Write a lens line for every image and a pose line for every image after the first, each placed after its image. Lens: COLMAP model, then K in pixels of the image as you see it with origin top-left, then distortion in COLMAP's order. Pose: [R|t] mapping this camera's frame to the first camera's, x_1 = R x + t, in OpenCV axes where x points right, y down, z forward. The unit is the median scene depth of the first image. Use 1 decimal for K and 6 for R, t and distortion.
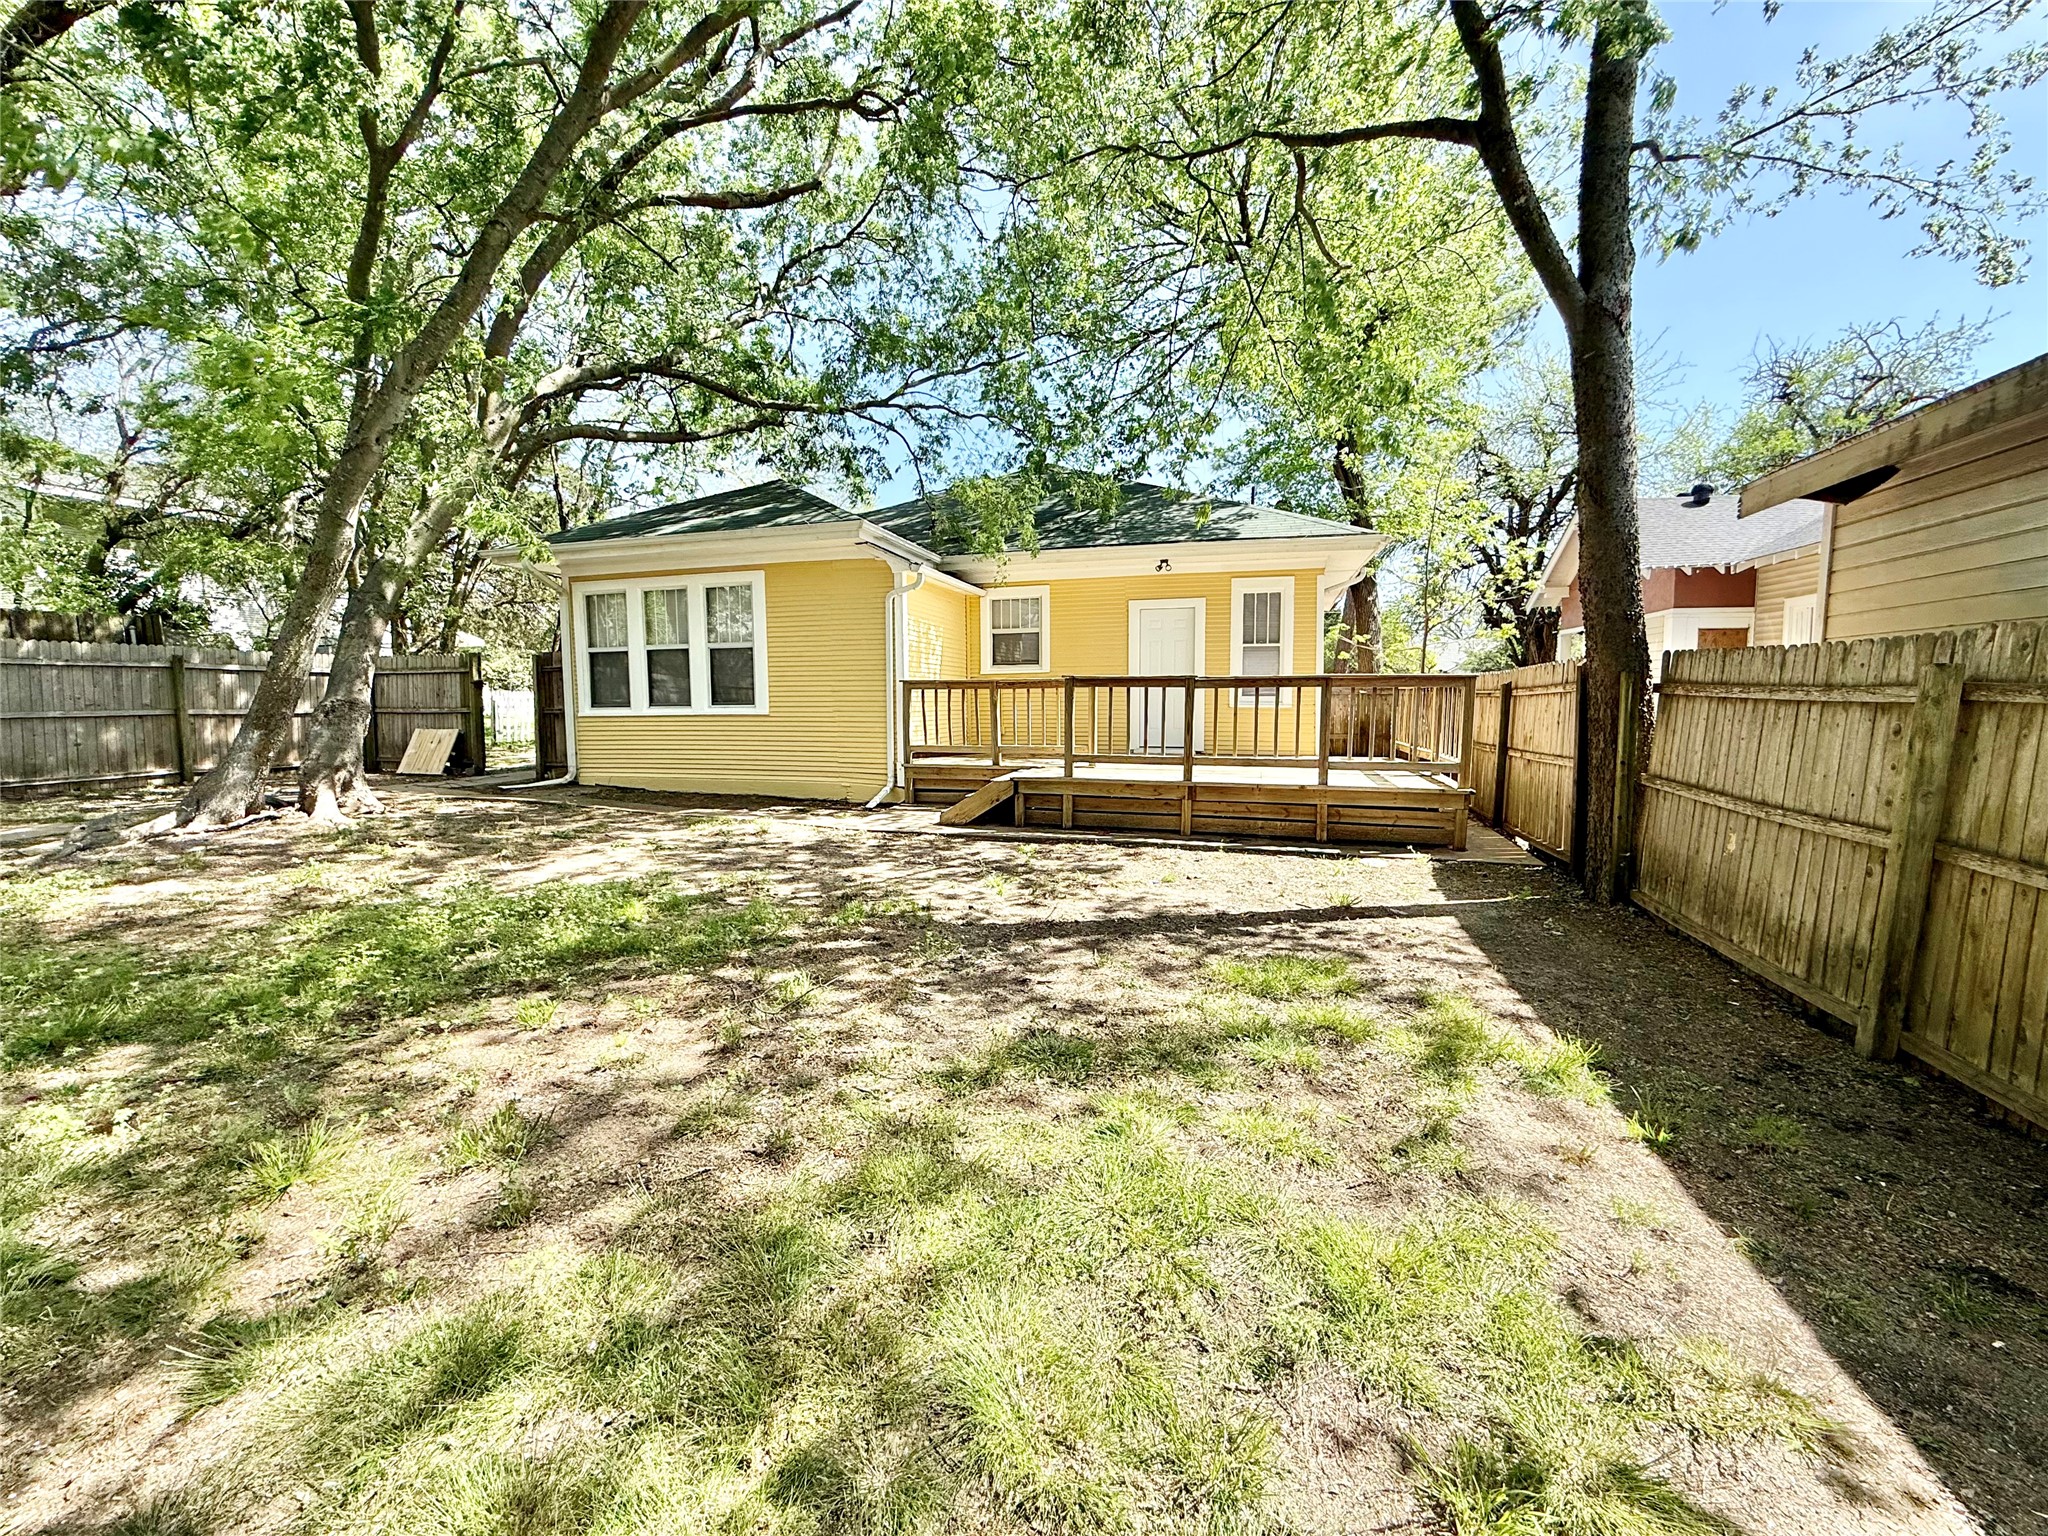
lens RADIAL K [[805.7, 0, 1039.8], [0, 805.7, 769.0], [0, 0, 1]] dist [-0.002878, -0.000084]
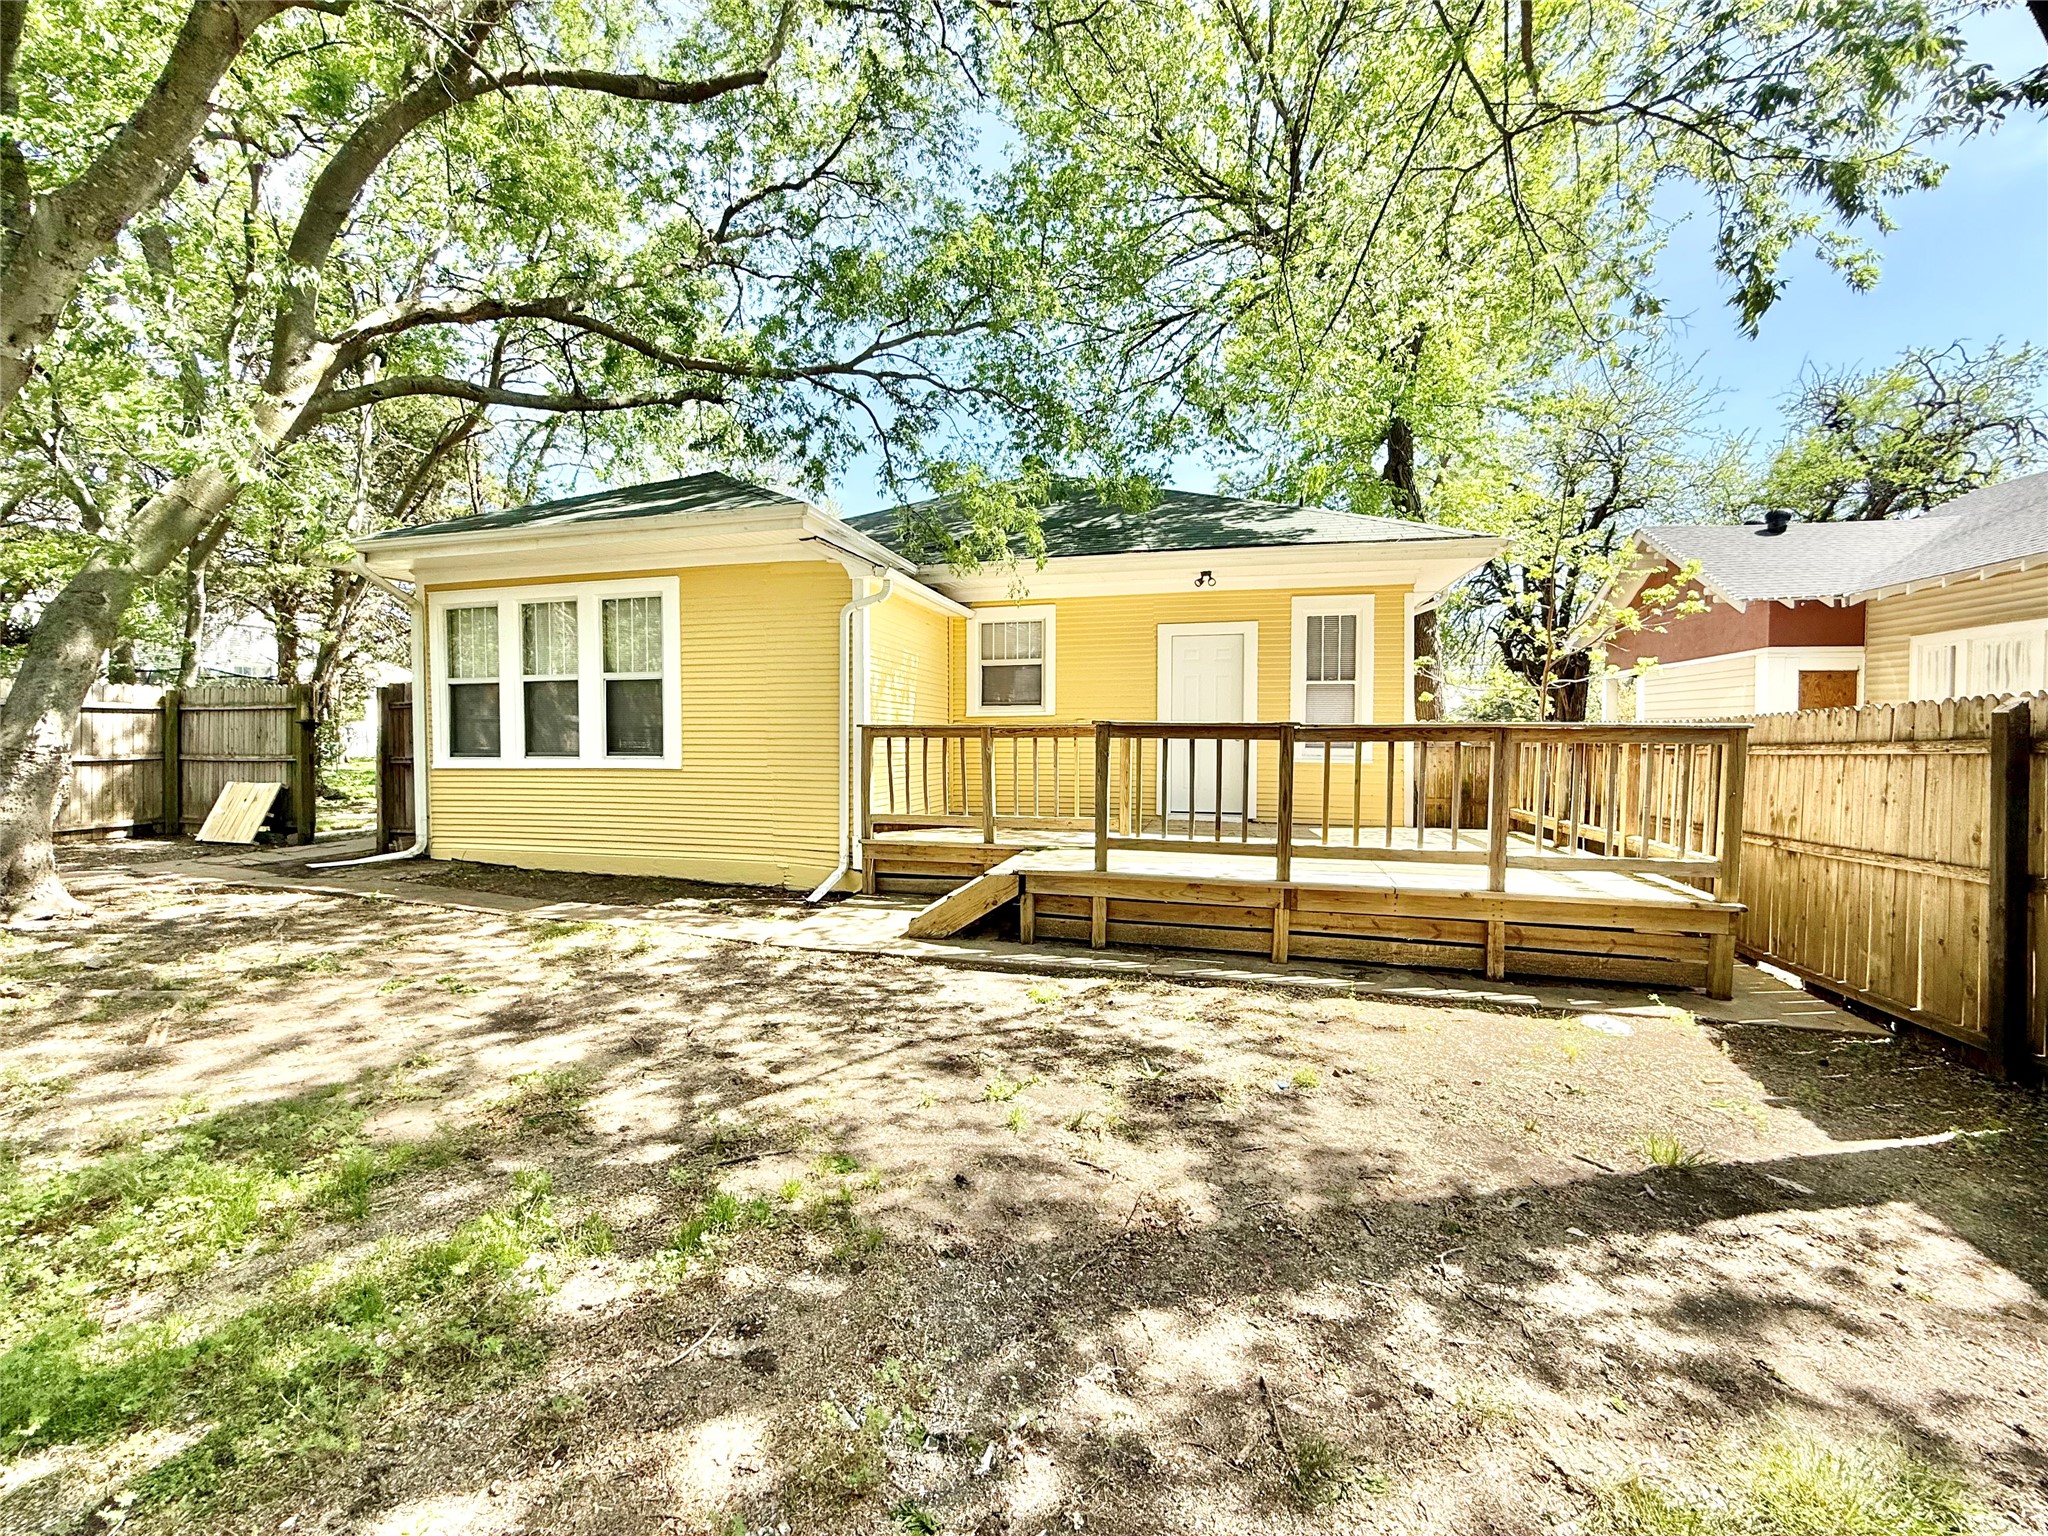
lens RADIAL K [[805.7, 0, 1009.0], [0, 805.7, 764.7], [0, 0, 1]] dist [-0.002878, -0.000084]
pose [[0.999920, 0.009156, -0.008759, -0.029169], [-0.009641, 0.998321, -0.057117, -0.032103], [0.008221, 0.057197, 0.998329, 0.262277]]
